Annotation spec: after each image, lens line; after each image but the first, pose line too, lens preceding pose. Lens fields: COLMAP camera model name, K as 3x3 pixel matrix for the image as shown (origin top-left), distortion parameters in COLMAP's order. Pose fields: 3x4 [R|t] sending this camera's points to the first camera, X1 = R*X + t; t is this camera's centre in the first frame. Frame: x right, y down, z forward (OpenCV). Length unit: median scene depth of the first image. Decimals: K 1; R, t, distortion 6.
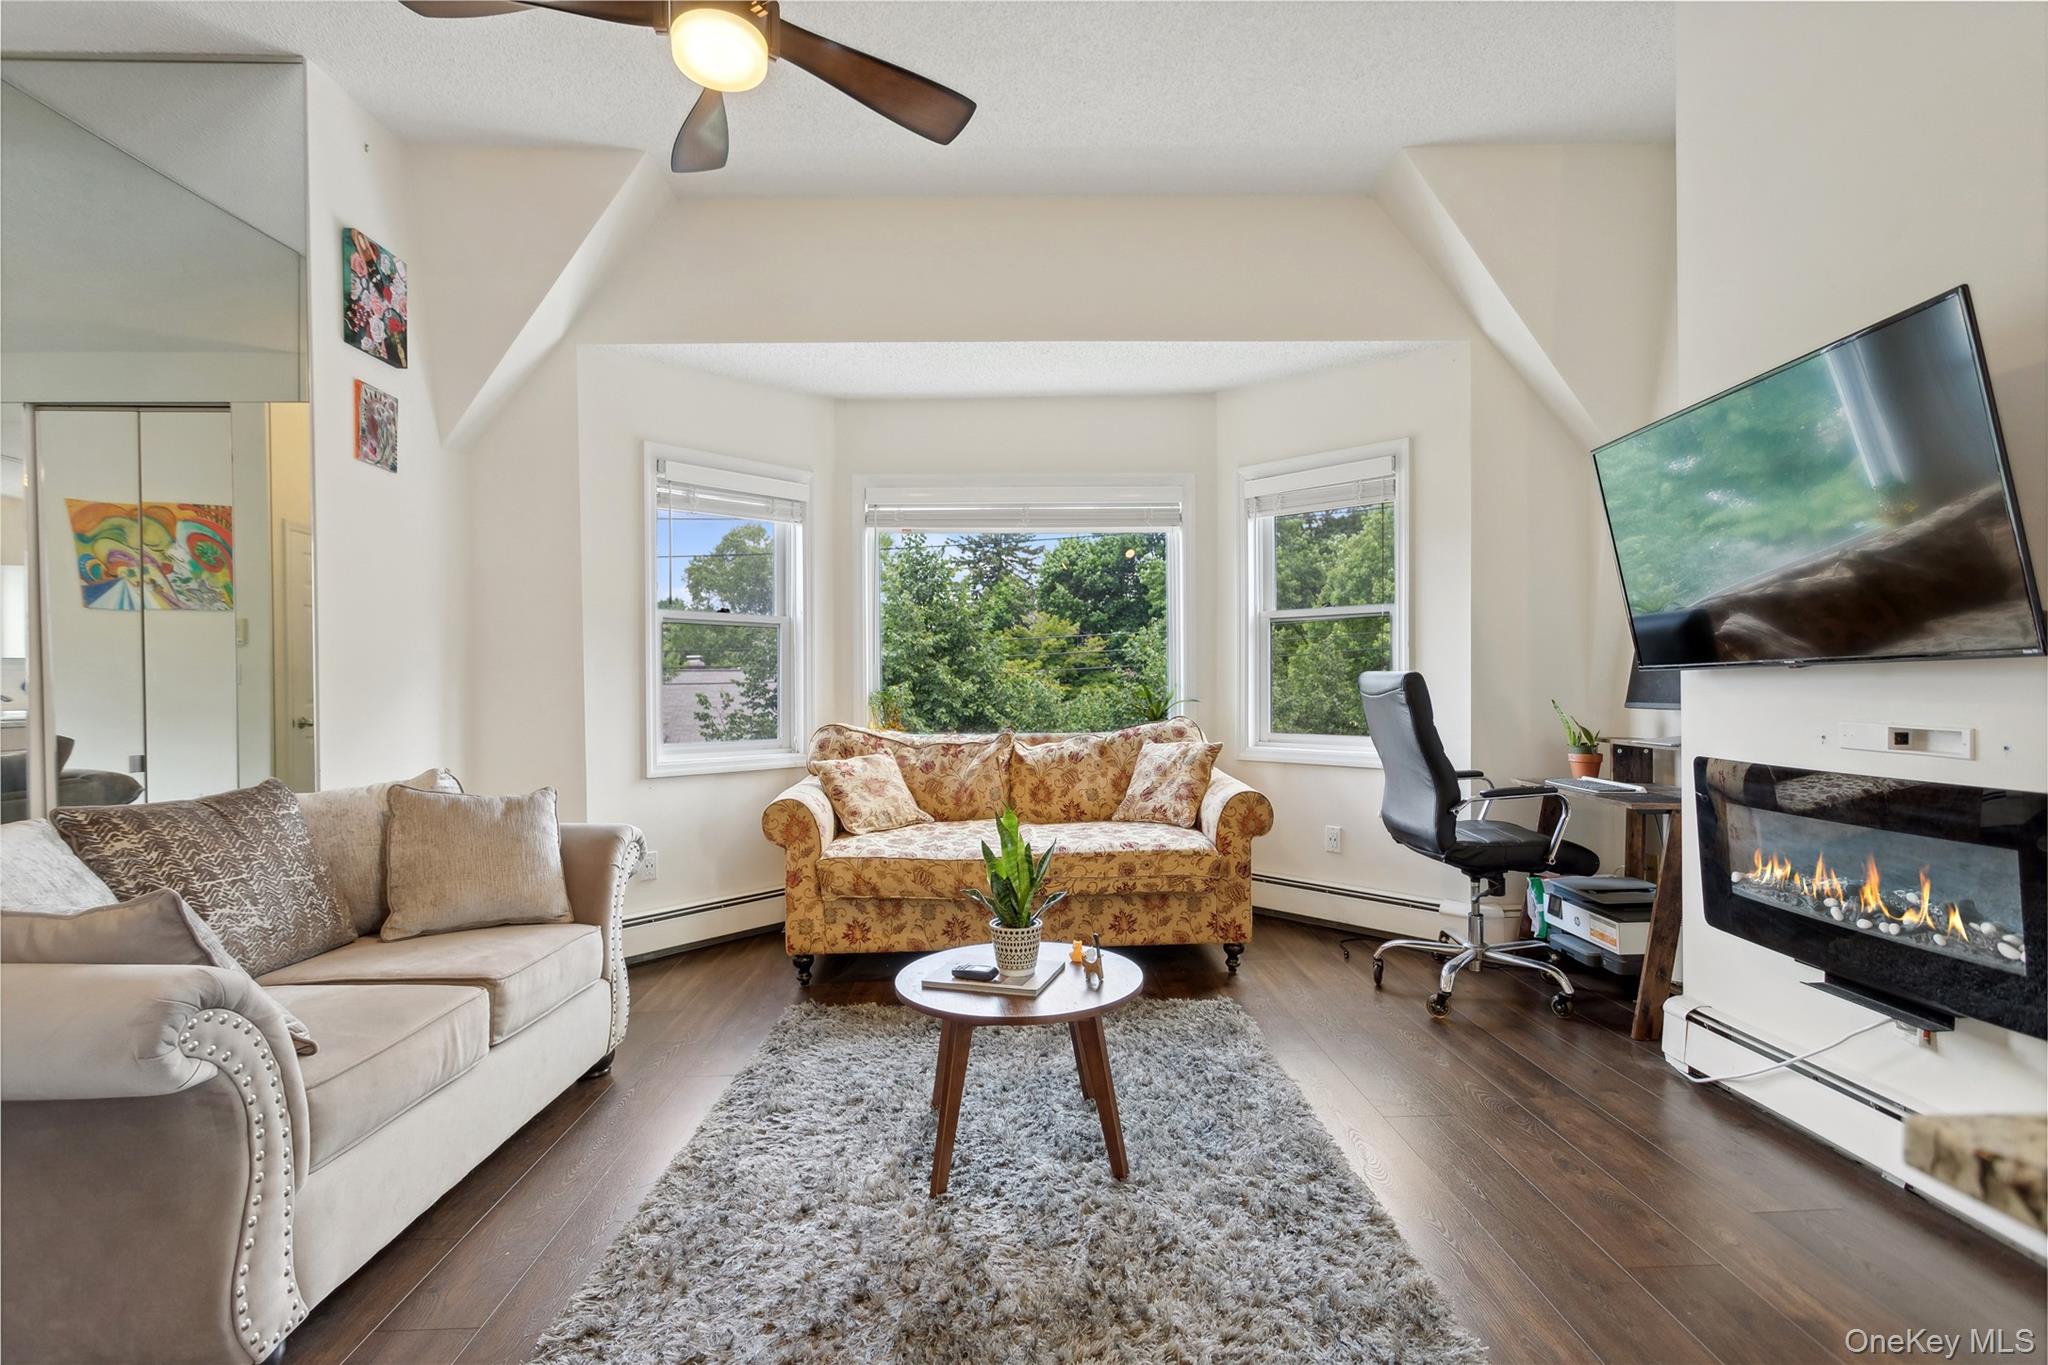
lens RADIAL K [[976.6, 0, 1017.3], [0, 976.6, 673.7], [0, 0, 1]] dist [0.002394, 0.000256]
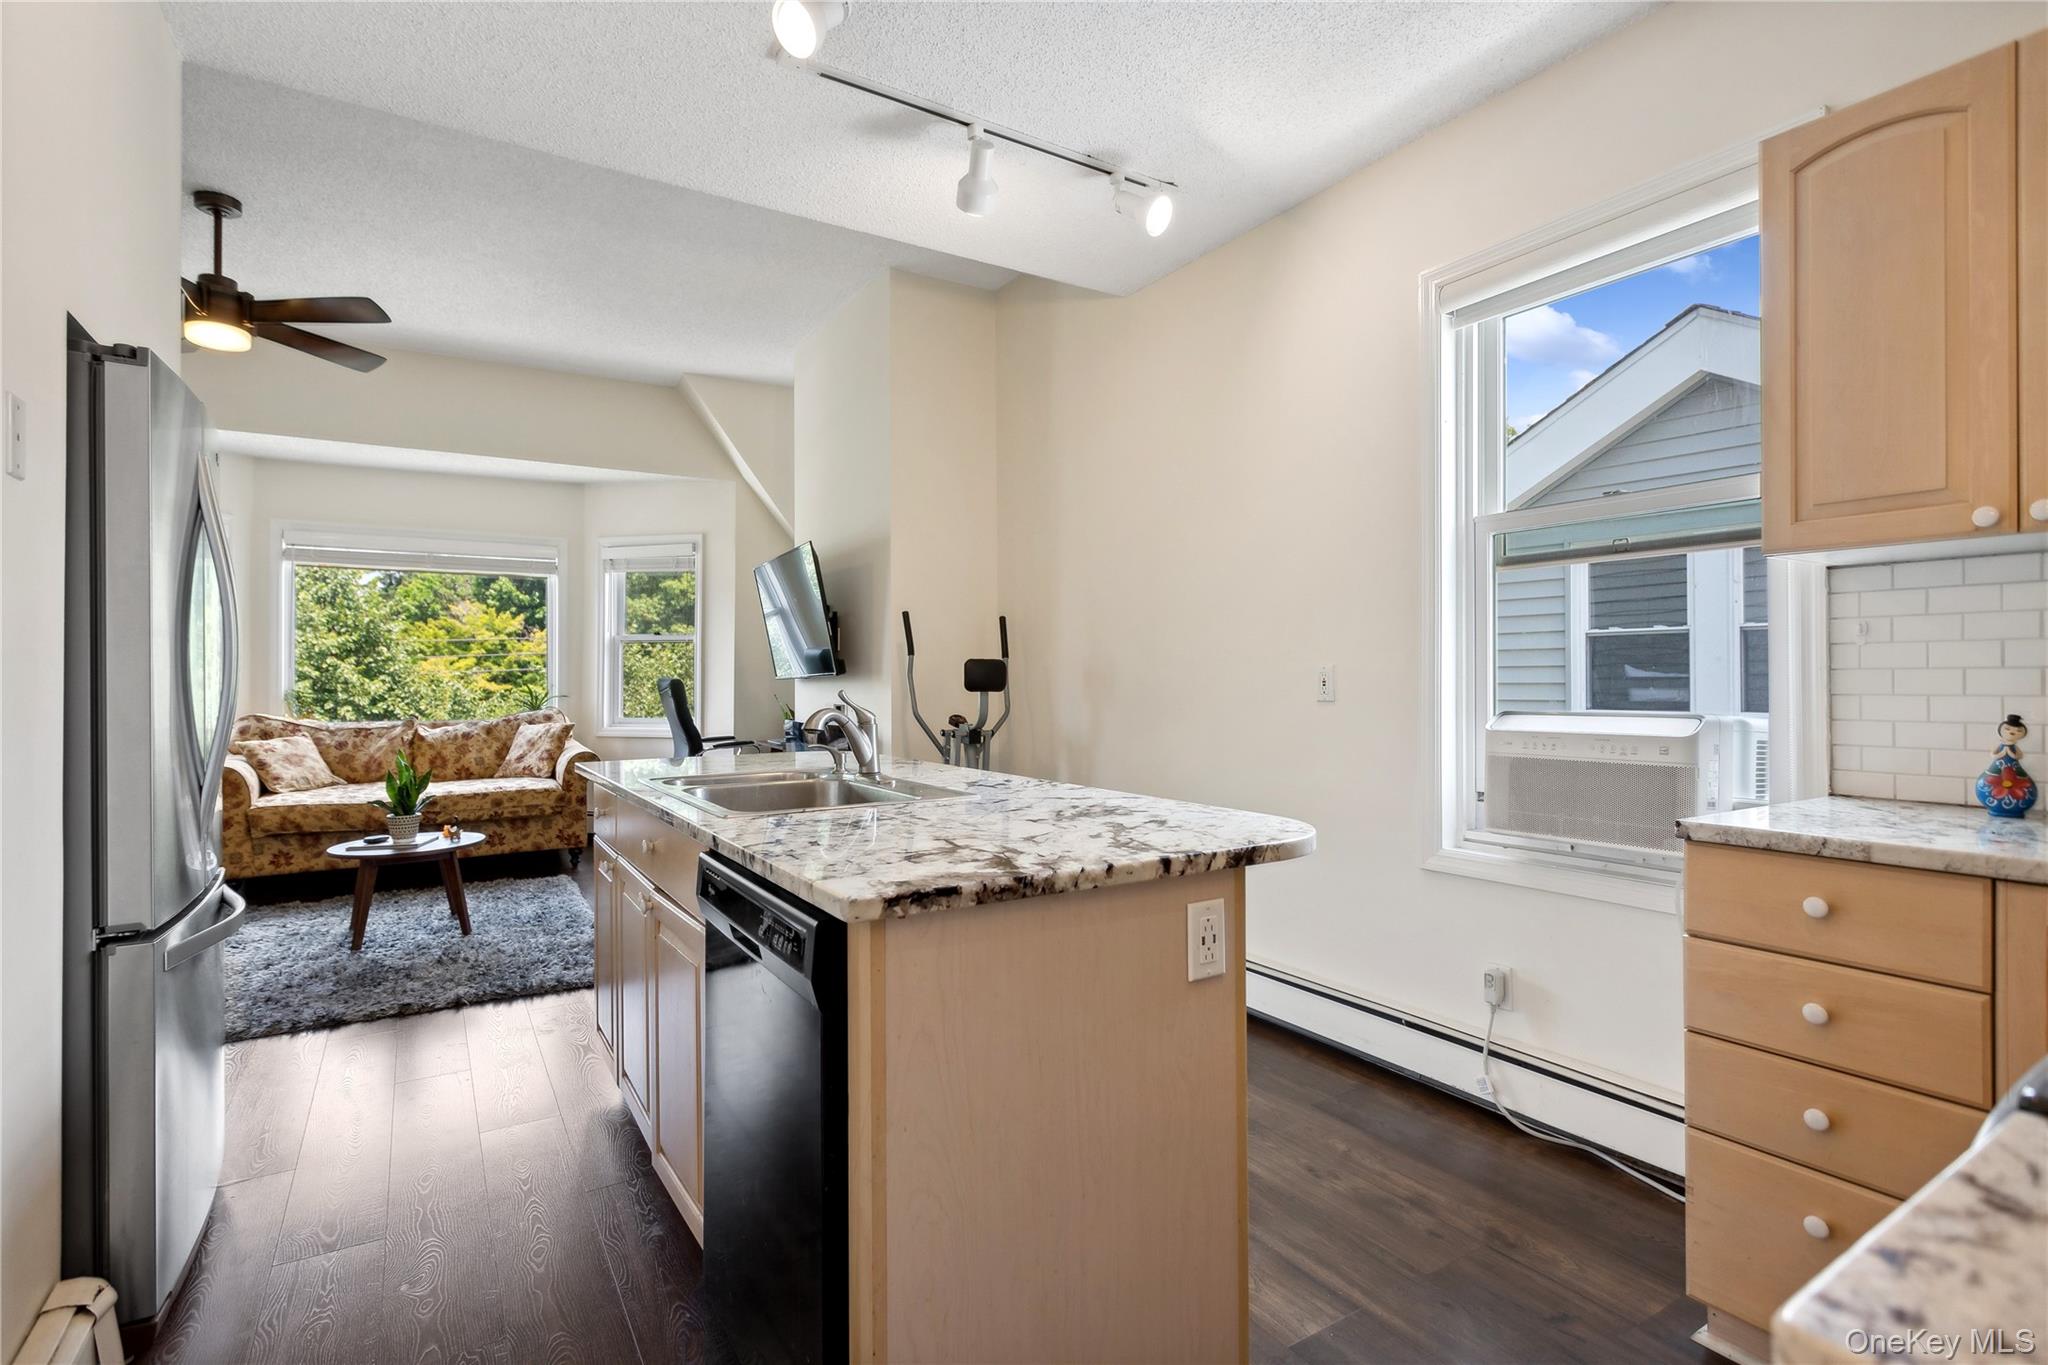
lens RADIAL K [[976.6, 0, 1017.3], [0, 976.6, 673.7], [0, 0, 1]] dist [0.002394, 0.000256]
pose [[0.863142, 0.010501, 0.504852, 0.033065], [-0.010229, 0.999942, -0.003311, -0.009290], [-0.504857, -0.002306, 0.863200, -0.666380]]
